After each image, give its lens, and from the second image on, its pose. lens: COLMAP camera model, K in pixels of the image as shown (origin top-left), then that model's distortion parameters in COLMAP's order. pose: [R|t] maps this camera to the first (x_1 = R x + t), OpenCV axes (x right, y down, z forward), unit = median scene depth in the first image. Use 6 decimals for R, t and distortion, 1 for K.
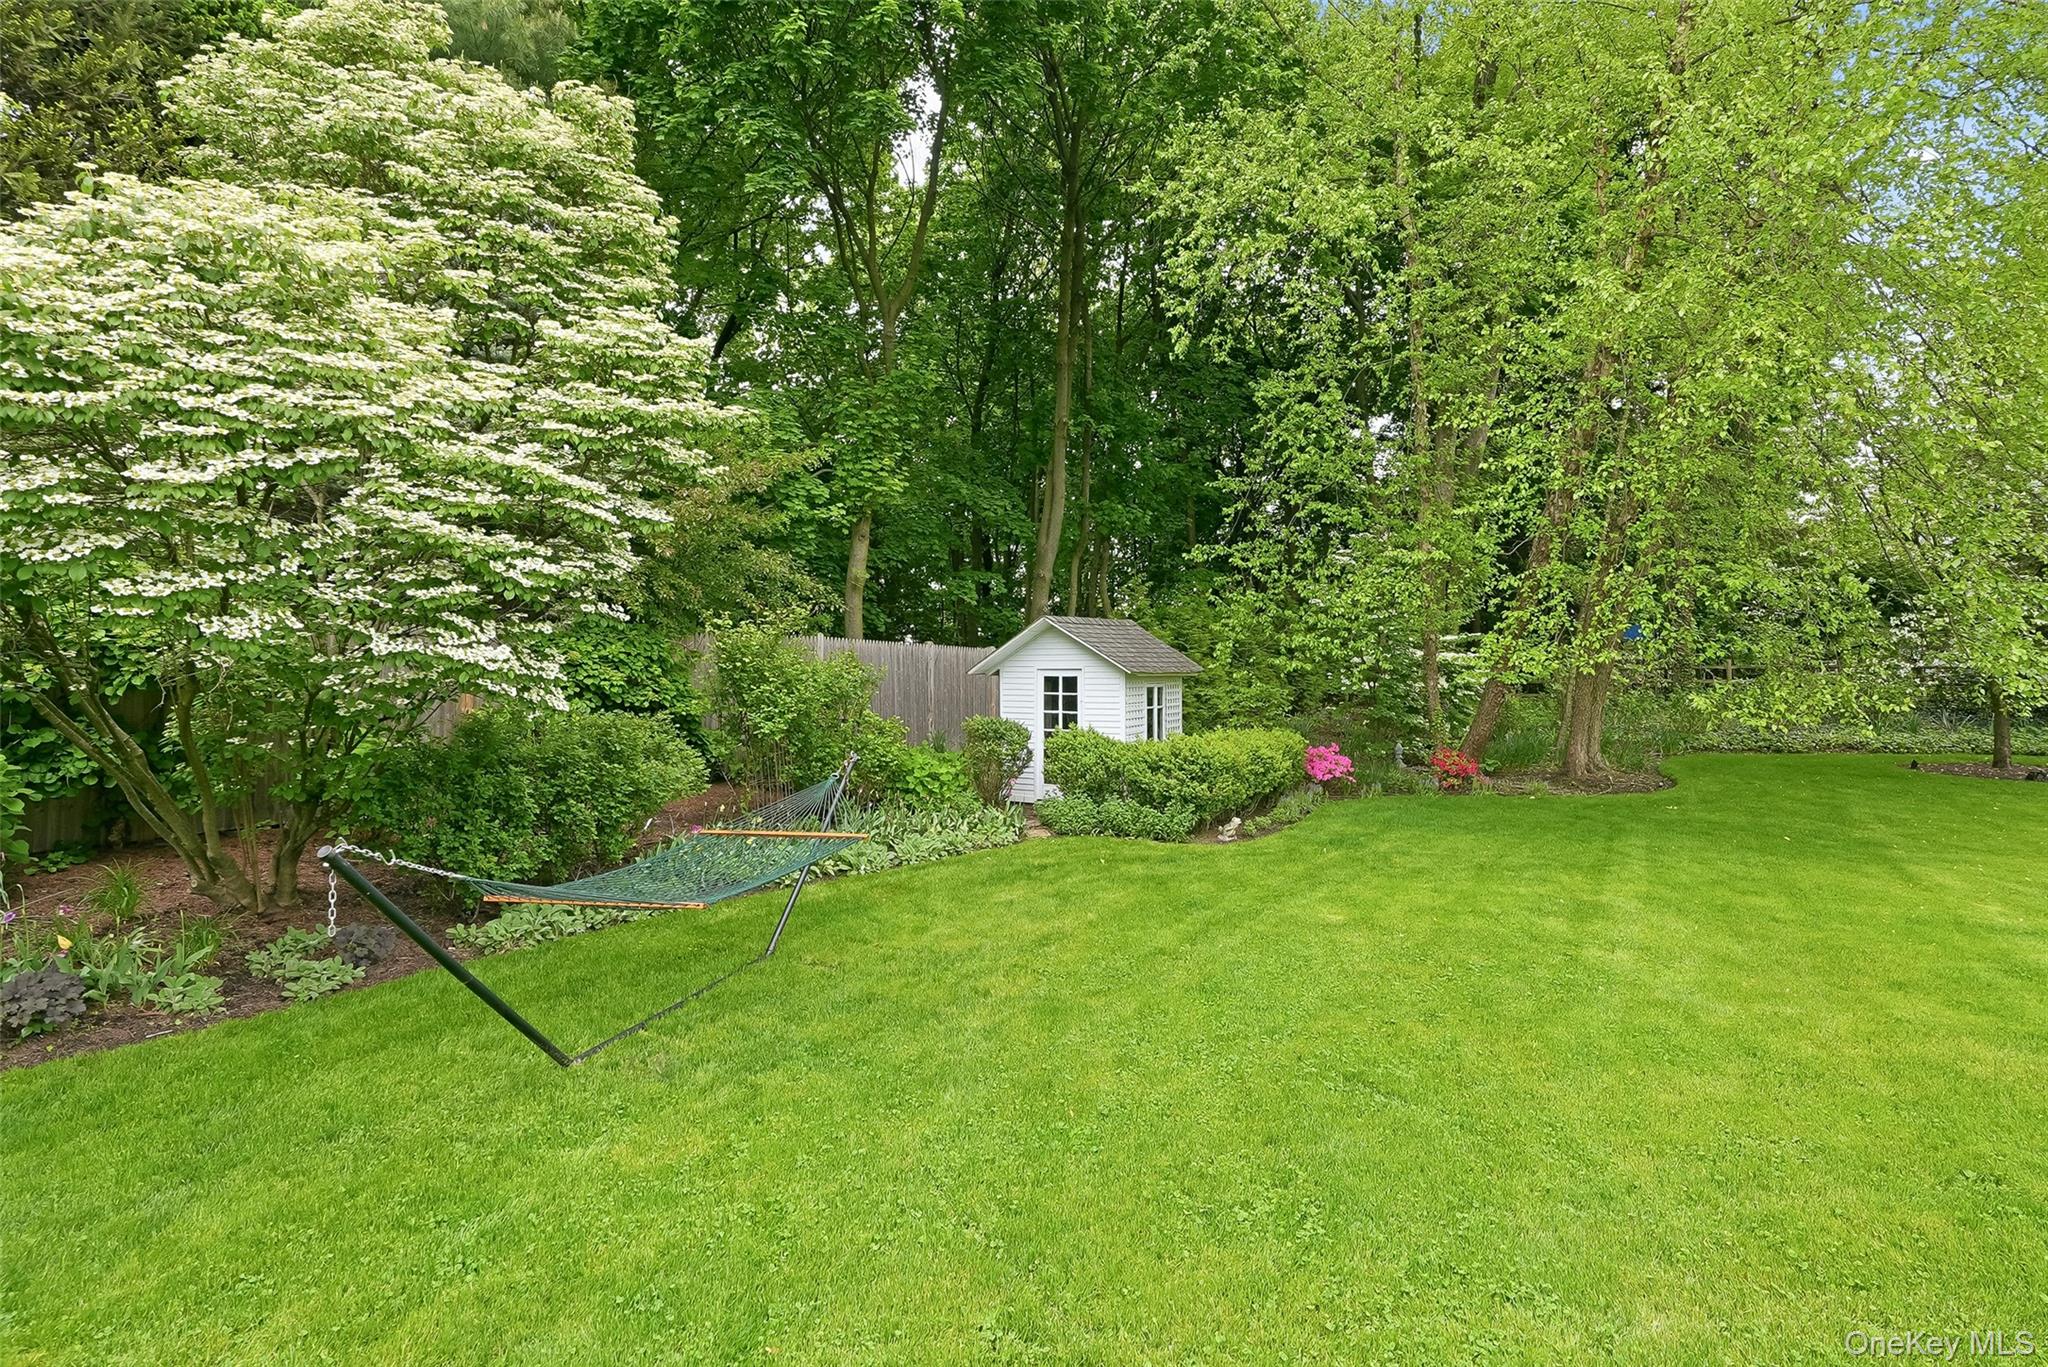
lens RADIAL K [[989.9, 0, 1052.6], [0, 989.9, 604.8], [0, 0, 1]] dist [-0.053429, 0.022733]
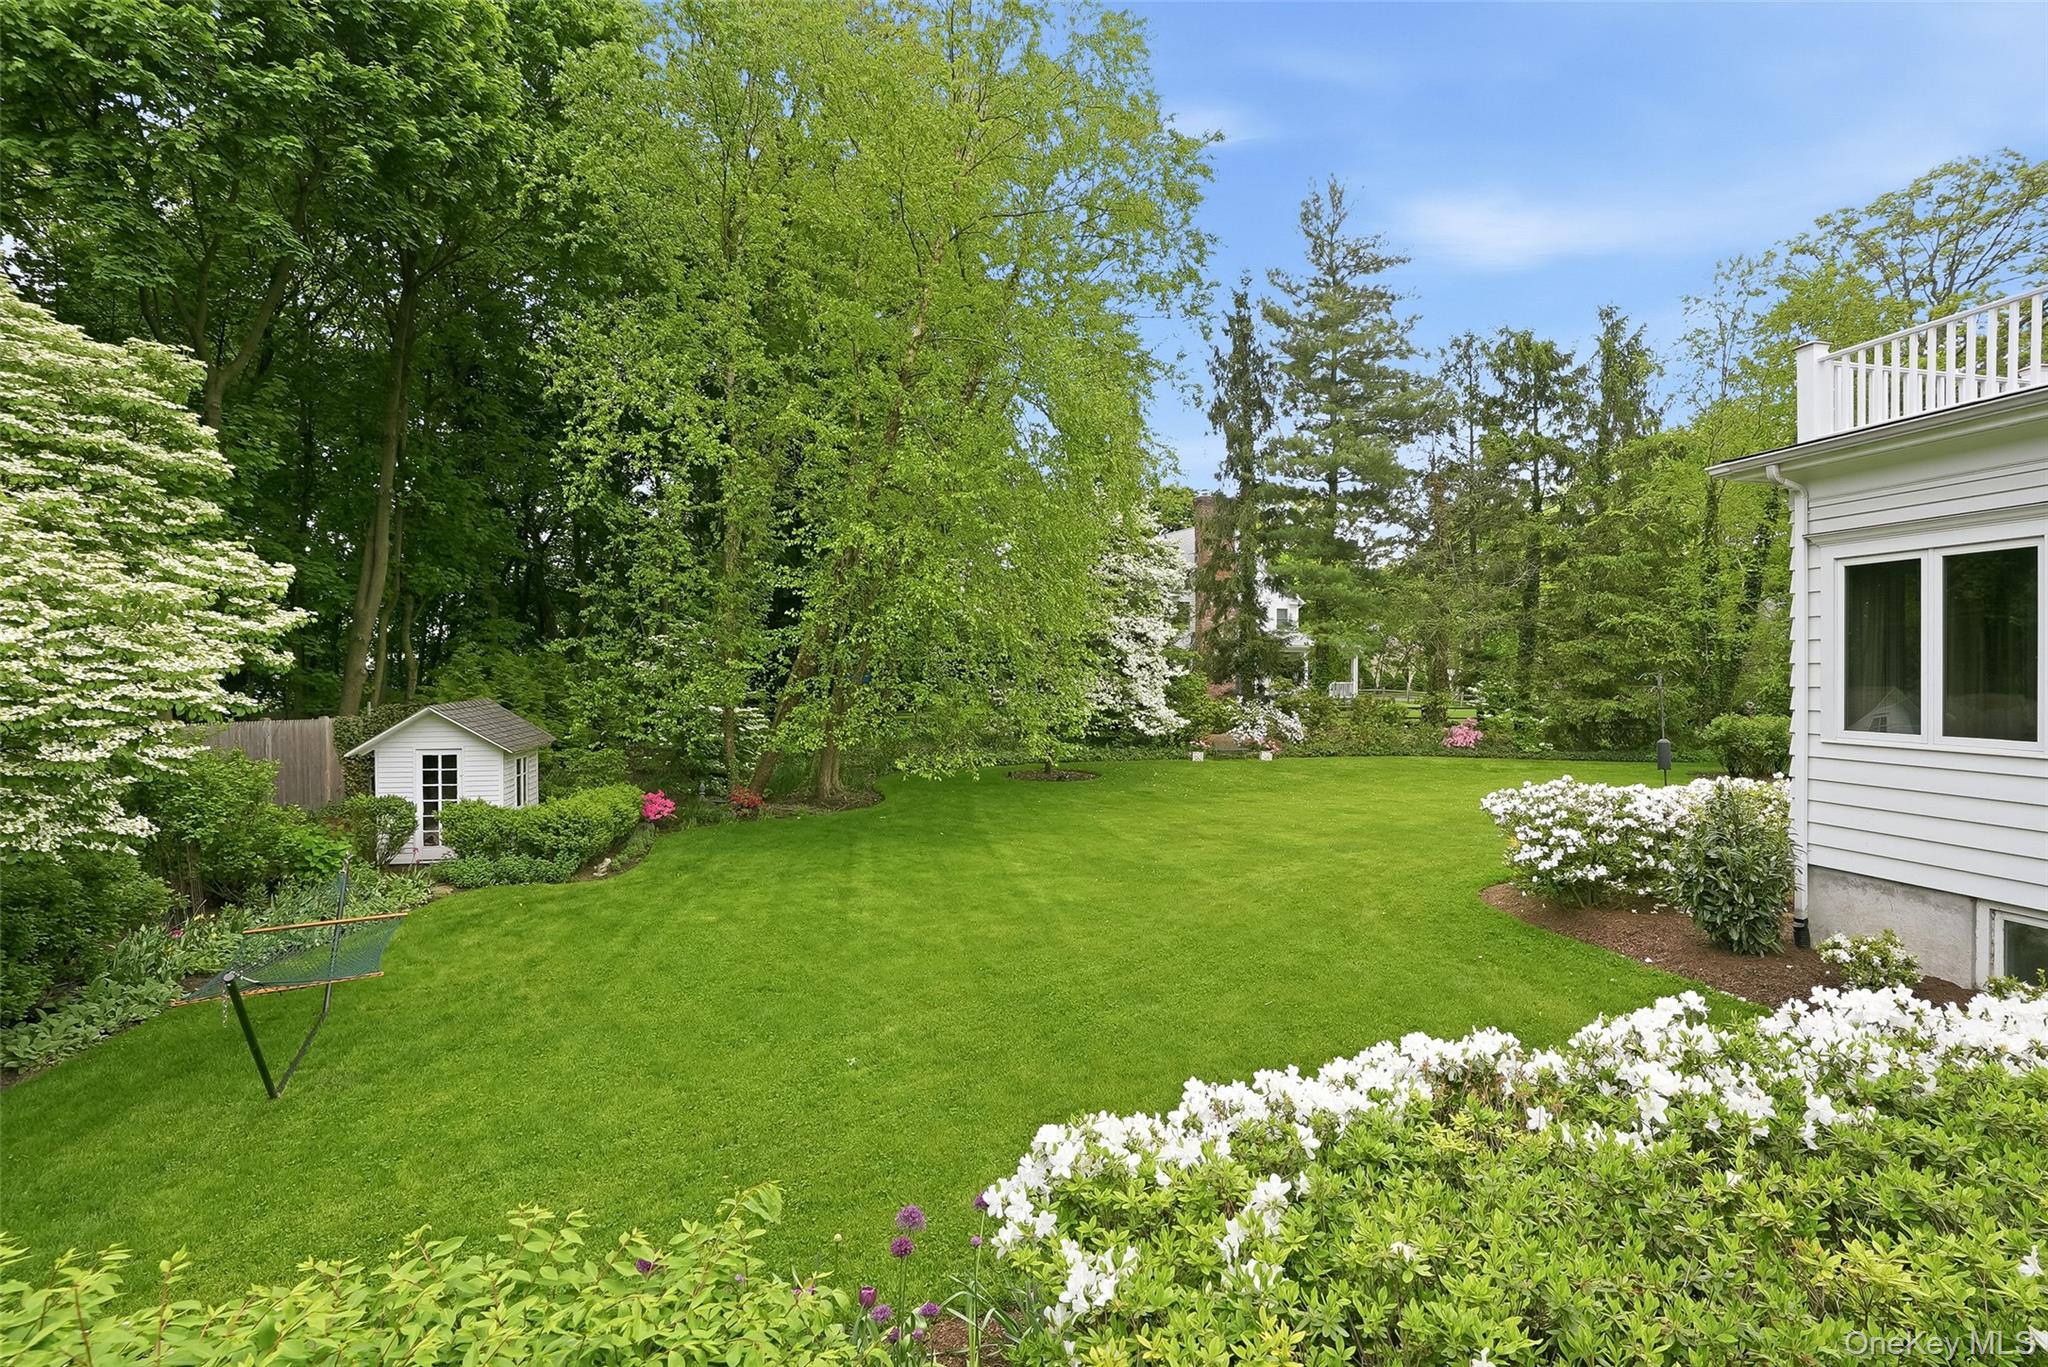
lens RADIAL K [[951.6, 0, 1019.2], [0, 951.6, 676.9], [0, 0, 1]] dist [-0.057566, 0.019960]
pose [[0.754912, -0.003879, 0.655815, -0.222468], [-0.039800, 0.997868, 0.051717, -0.117609], [-0.654617, -0.065143, 0.753148, -0.316129]]
